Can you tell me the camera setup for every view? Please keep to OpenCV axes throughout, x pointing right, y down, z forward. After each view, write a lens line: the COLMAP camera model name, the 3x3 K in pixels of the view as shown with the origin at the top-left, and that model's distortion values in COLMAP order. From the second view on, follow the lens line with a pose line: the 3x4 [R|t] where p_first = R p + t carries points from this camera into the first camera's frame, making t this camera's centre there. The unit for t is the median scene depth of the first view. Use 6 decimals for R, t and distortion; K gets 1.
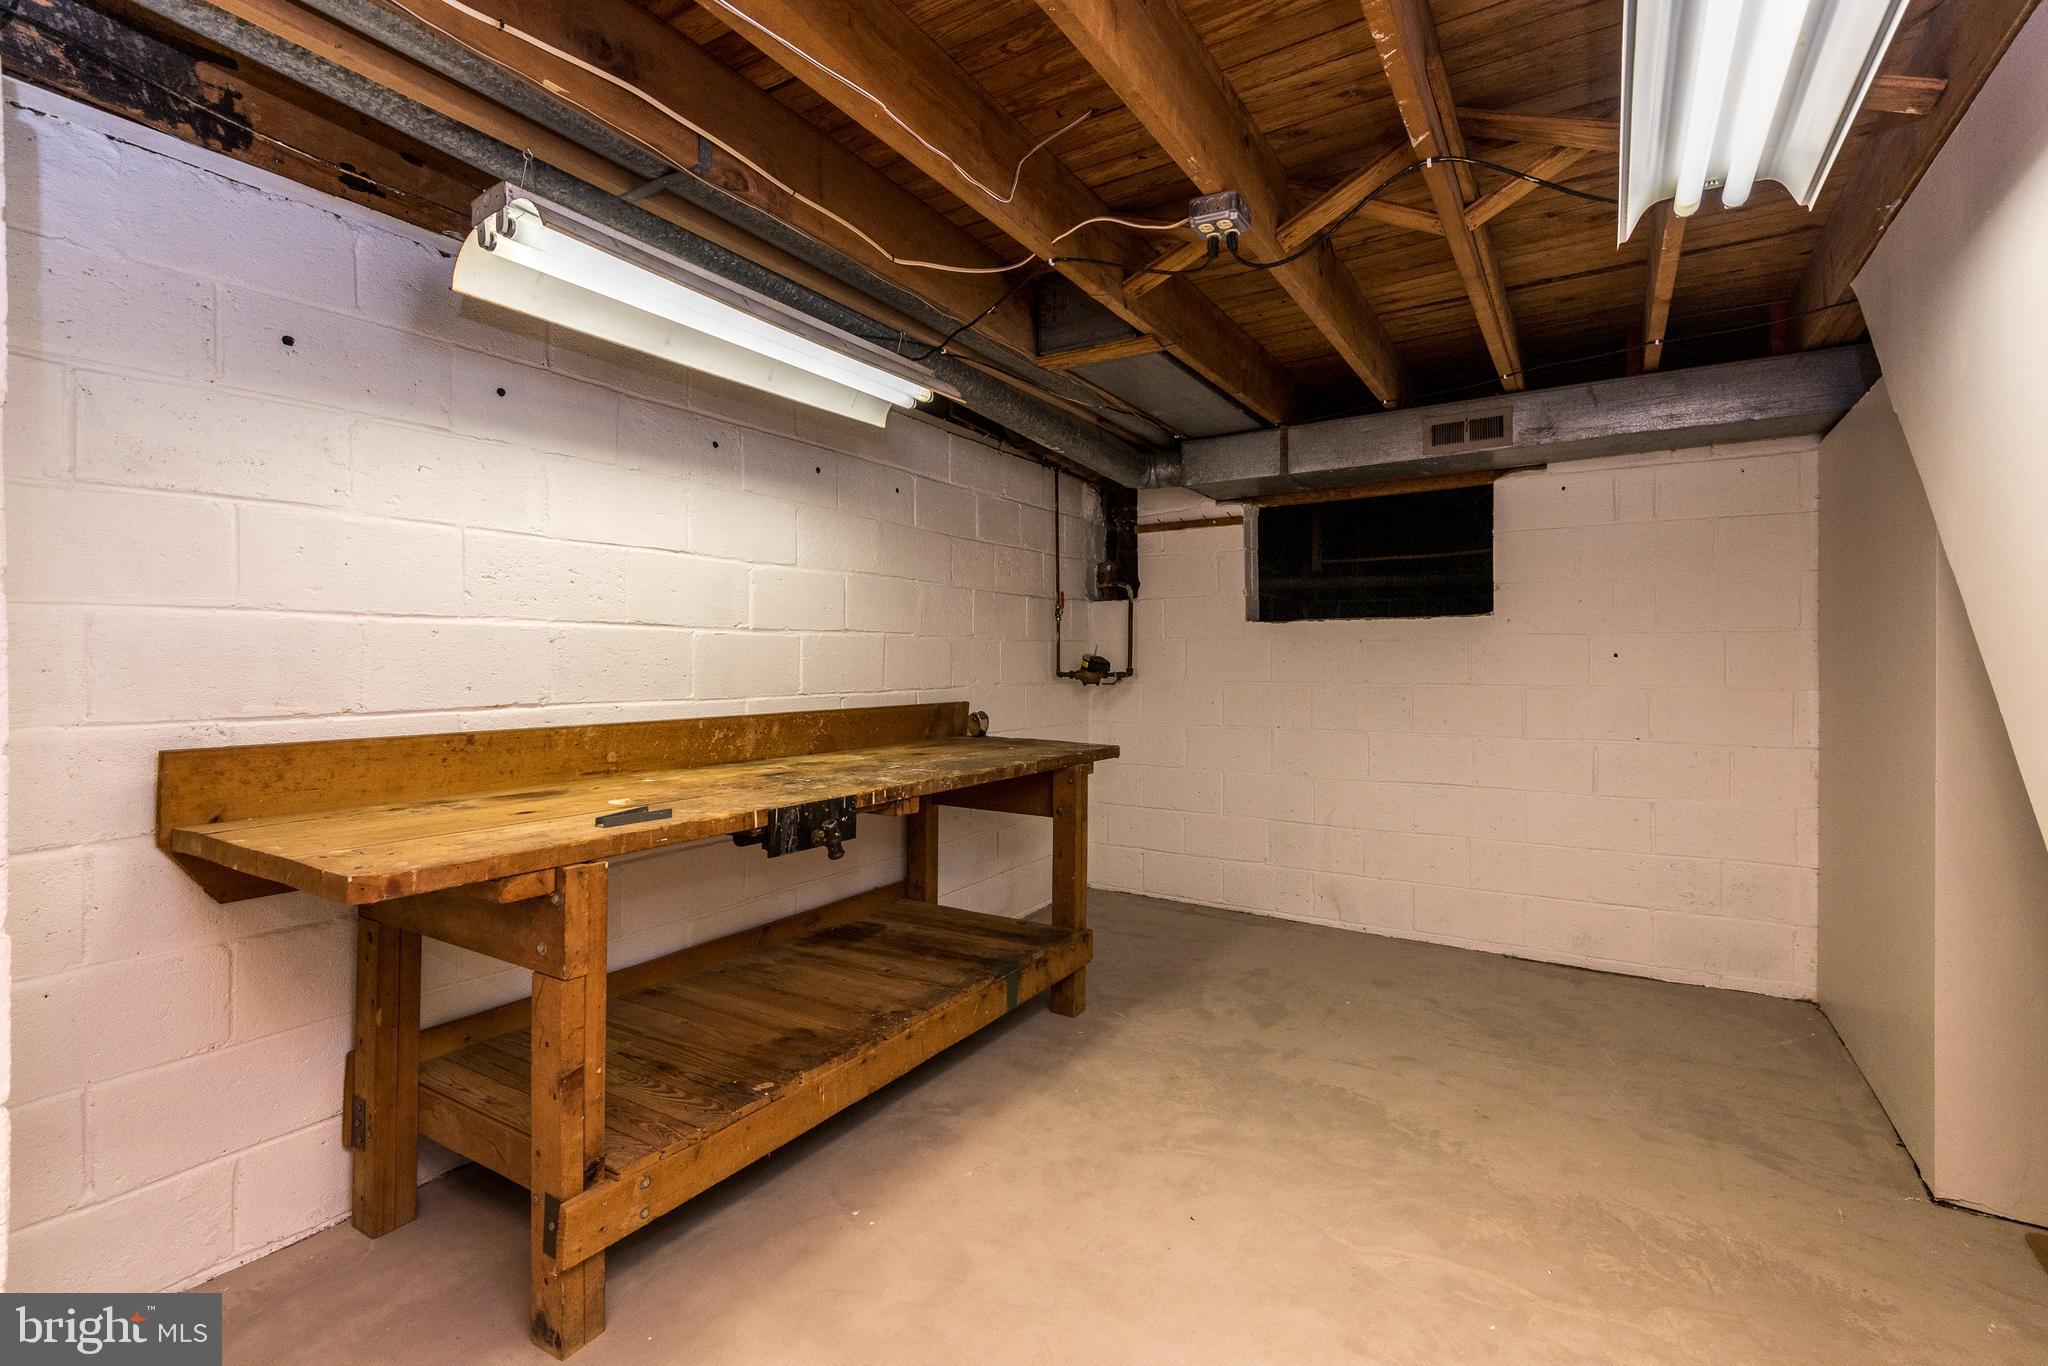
lens RADIAL K [[973.5, 0, 1011.6], [0, 973.5, 668.8], [0, 0, 1]] dist [0.011401, -0.007565]
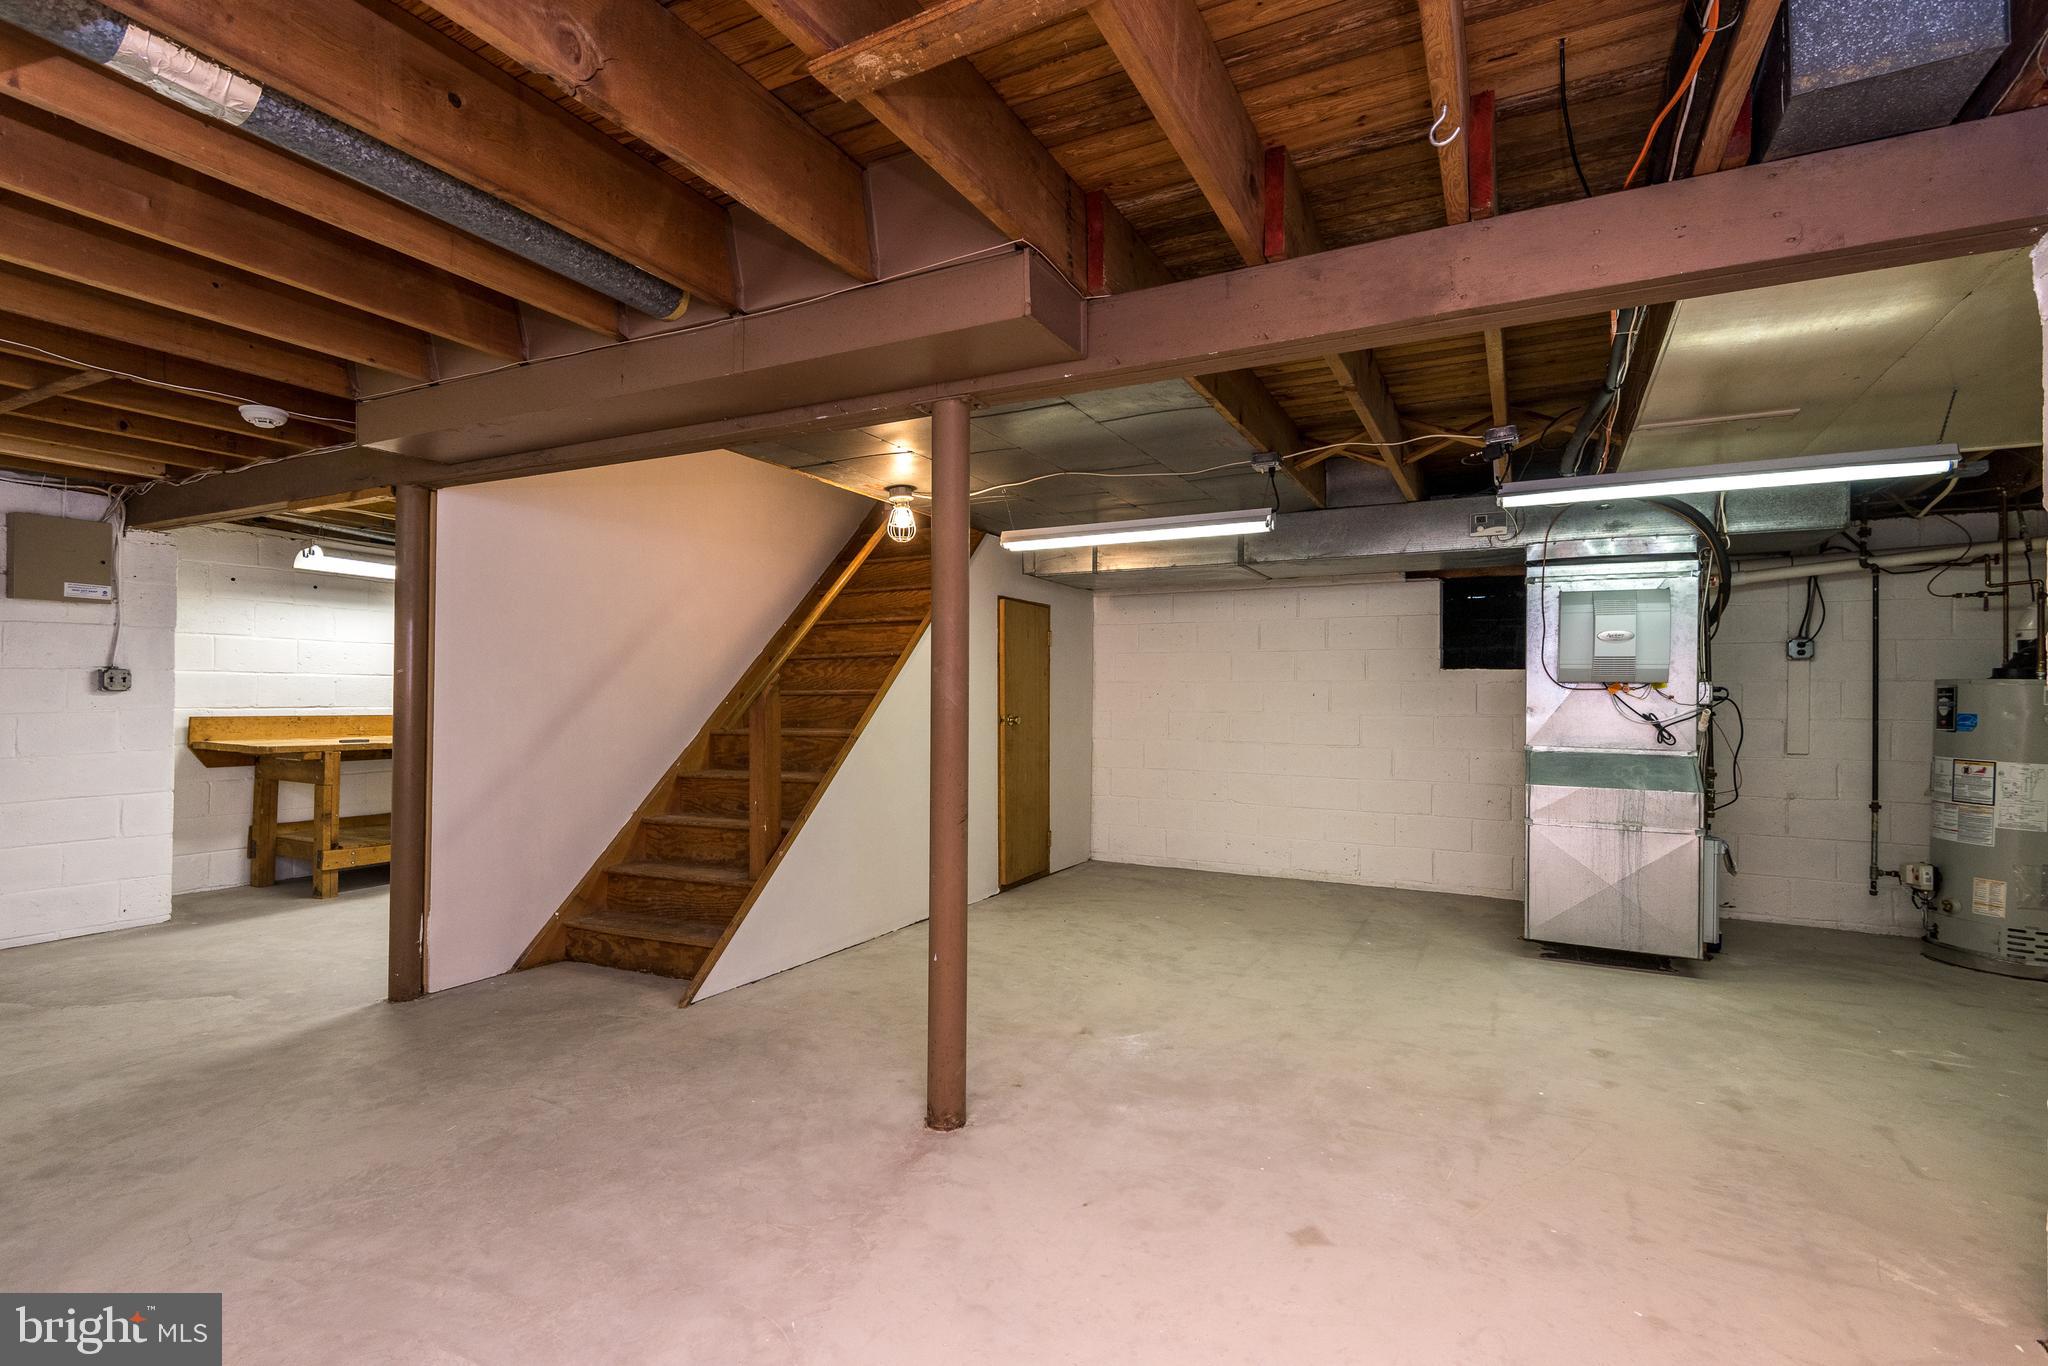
lens RADIAL K [[973.5, 0, 1010.3], [0, 973.5, 688.4], [0, 0, 1]] dist [0.011401, -0.007565]
pose [[0.995168, 0.012224, 0.097424, 0.674004], [-0.010521, 0.999783, -0.017974, 0.009962], [-0.097622, 0.016862, 0.995081, -1.114300]]
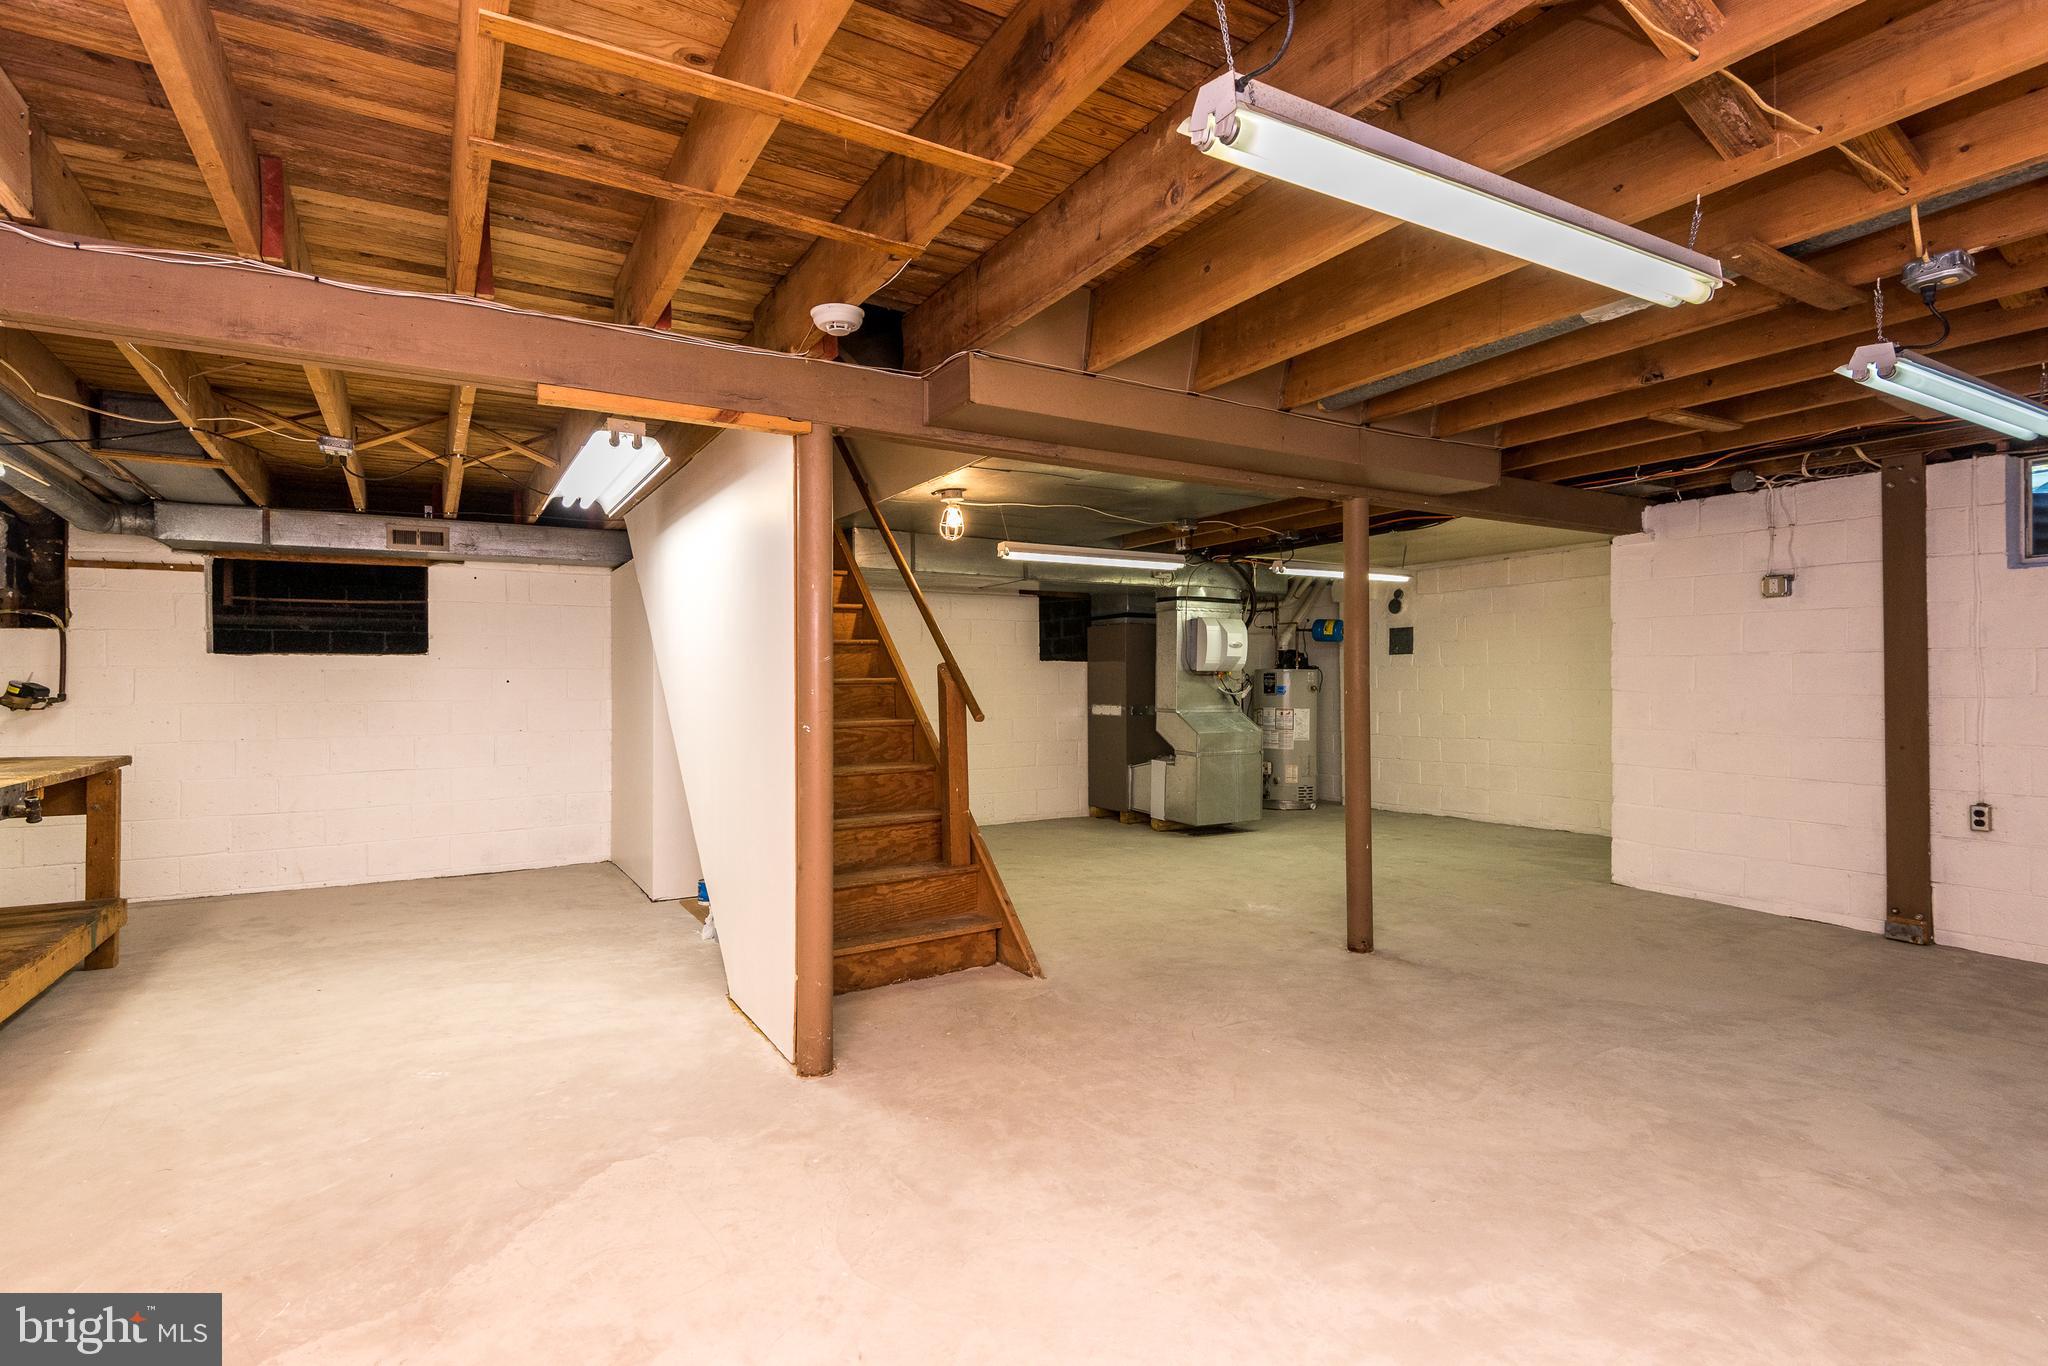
lens RADIAL K [[973.5, 0, 1058.7], [0, 973.5, 677.7], [0, 0, 1]] dist [0.011401, -0.007565]
pose [[0.434605, 0.007283, 0.900592, -0.479384], [0.010079, 0.999865, -0.012950, 0.008910], [-0.900565, 0.014705, 0.434473, -0.577287]]
